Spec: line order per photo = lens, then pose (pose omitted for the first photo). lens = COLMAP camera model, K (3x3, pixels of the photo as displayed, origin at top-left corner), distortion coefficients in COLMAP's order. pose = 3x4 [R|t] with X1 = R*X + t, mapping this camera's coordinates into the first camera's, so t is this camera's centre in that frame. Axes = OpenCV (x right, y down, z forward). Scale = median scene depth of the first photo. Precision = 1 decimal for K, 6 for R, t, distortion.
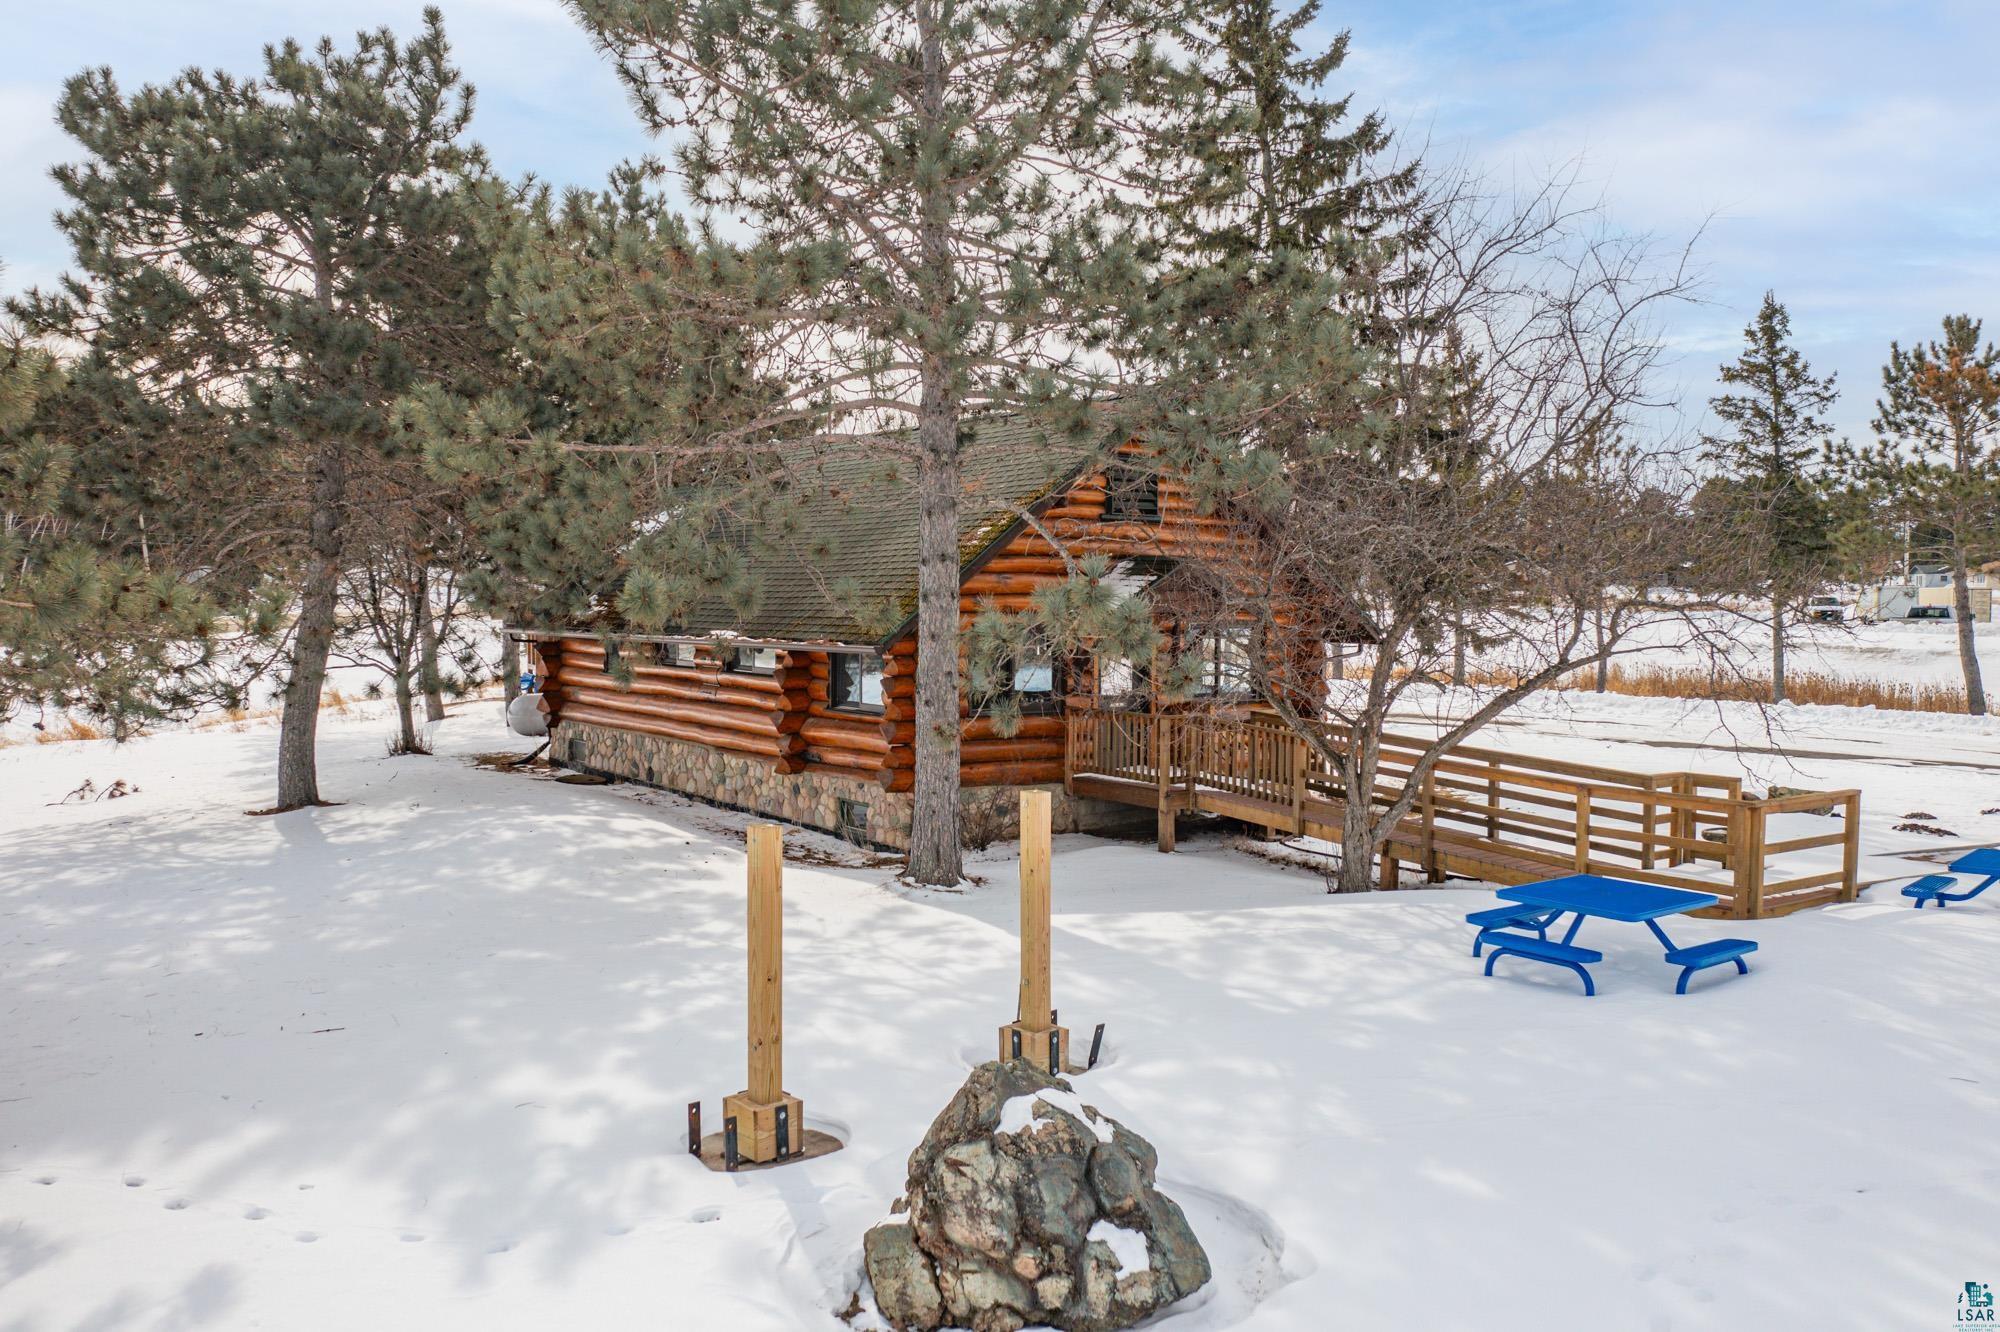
lens RADIAL K [[1579.7, 0, 998.5], [0, 1579.7, 659.5], [0, 0, 1]] dist [-0.022589, -0.000621]
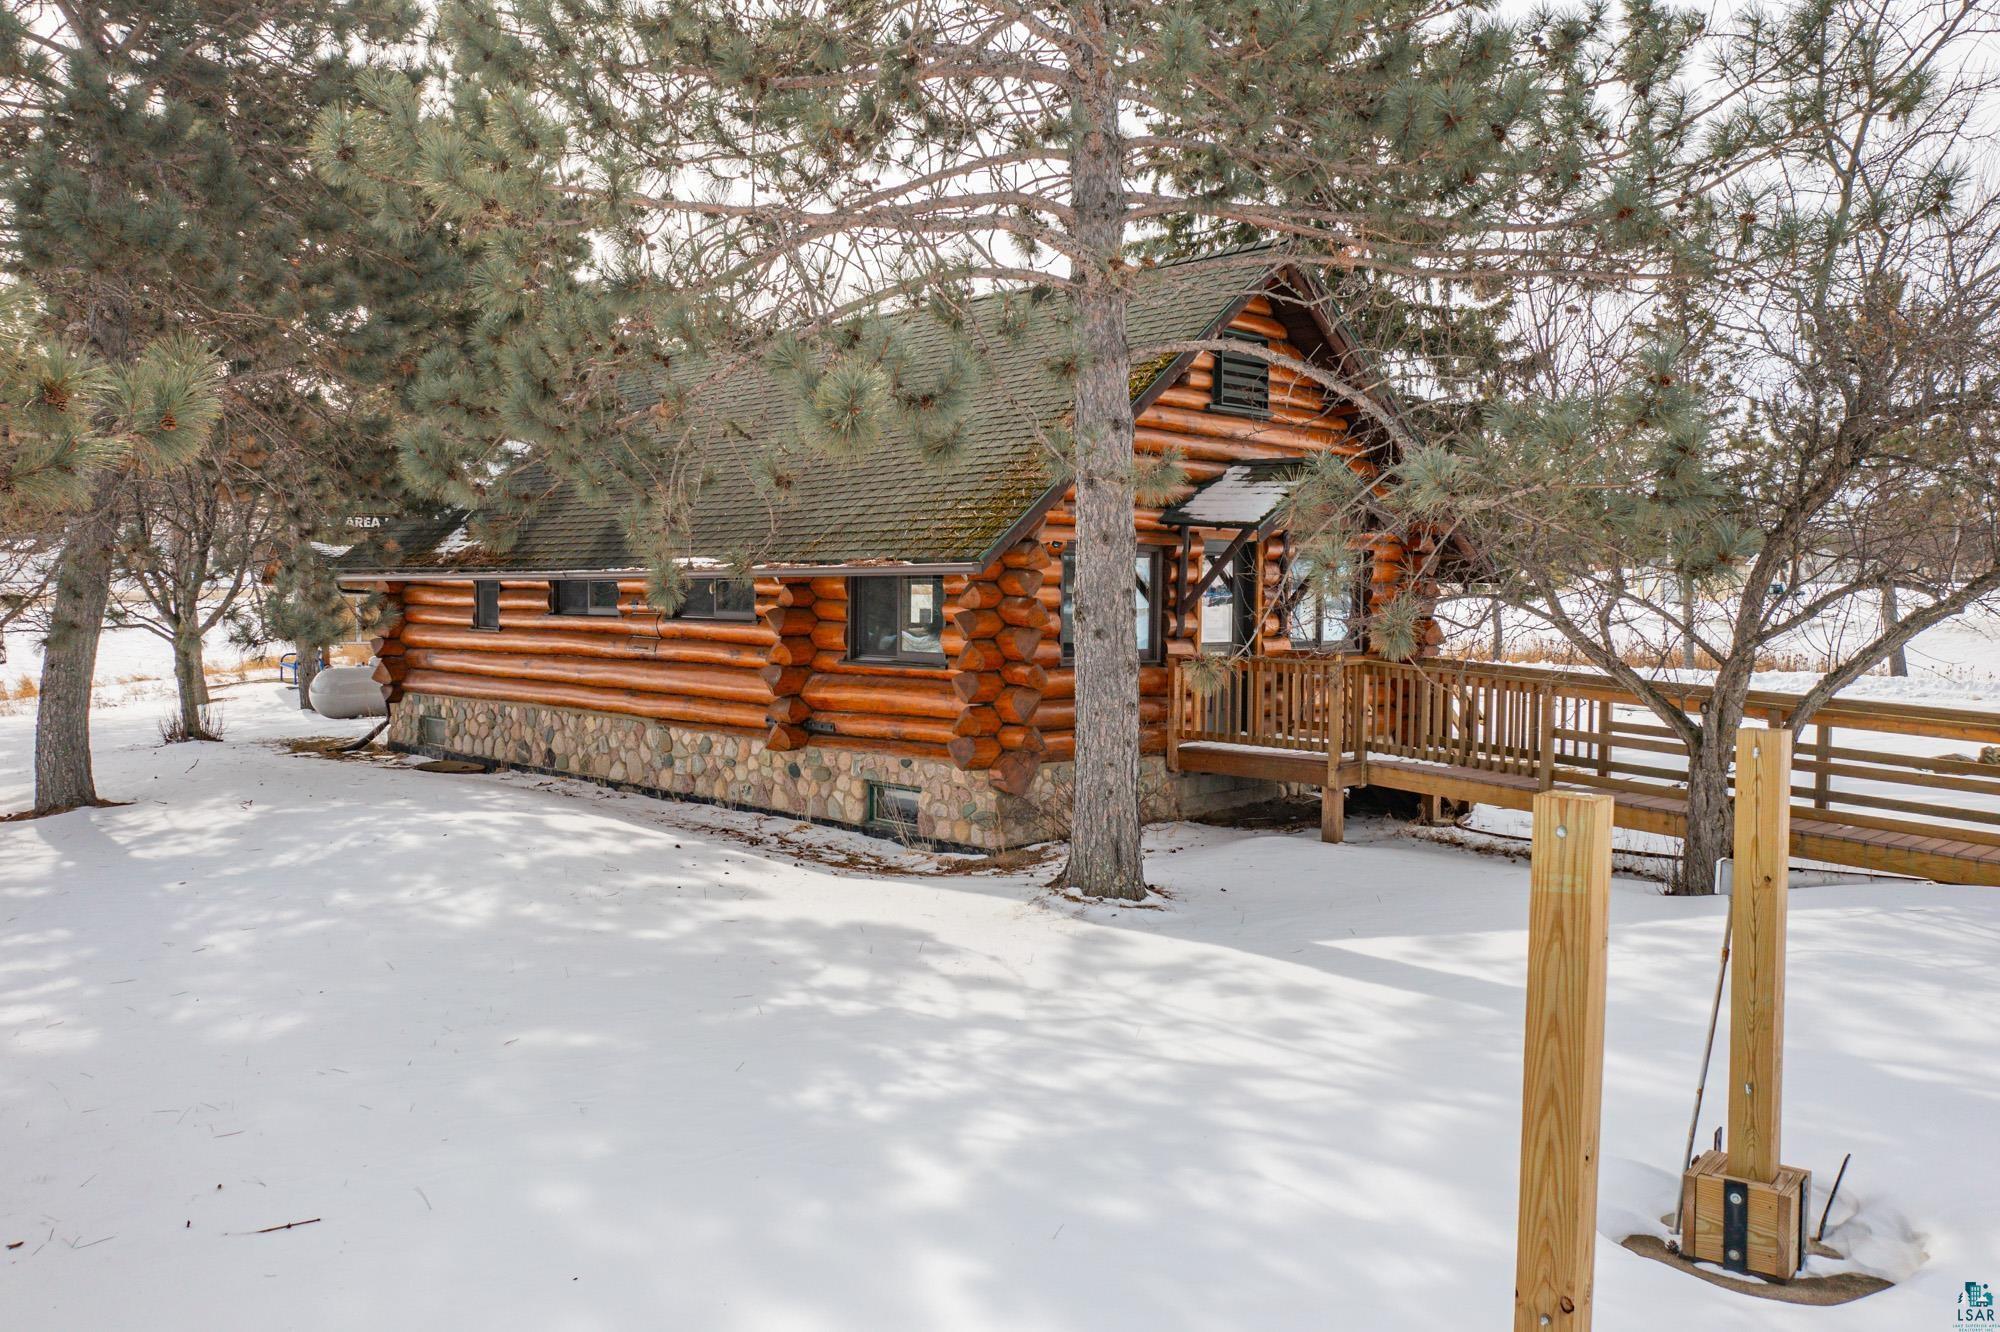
lens RADIAL K [[1579.7, 0, 1004.1], [0, 1579.7, 670.6], [0, 0, 1]] dist [-0.022589, -0.000621]
pose [[0.987042, -0.006169, 0.160341, -0.156260], [0.004438, 0.999928, 0.011153, 0.028257], [-0.160398, -0.010297, 0.986999, 0.260854]]
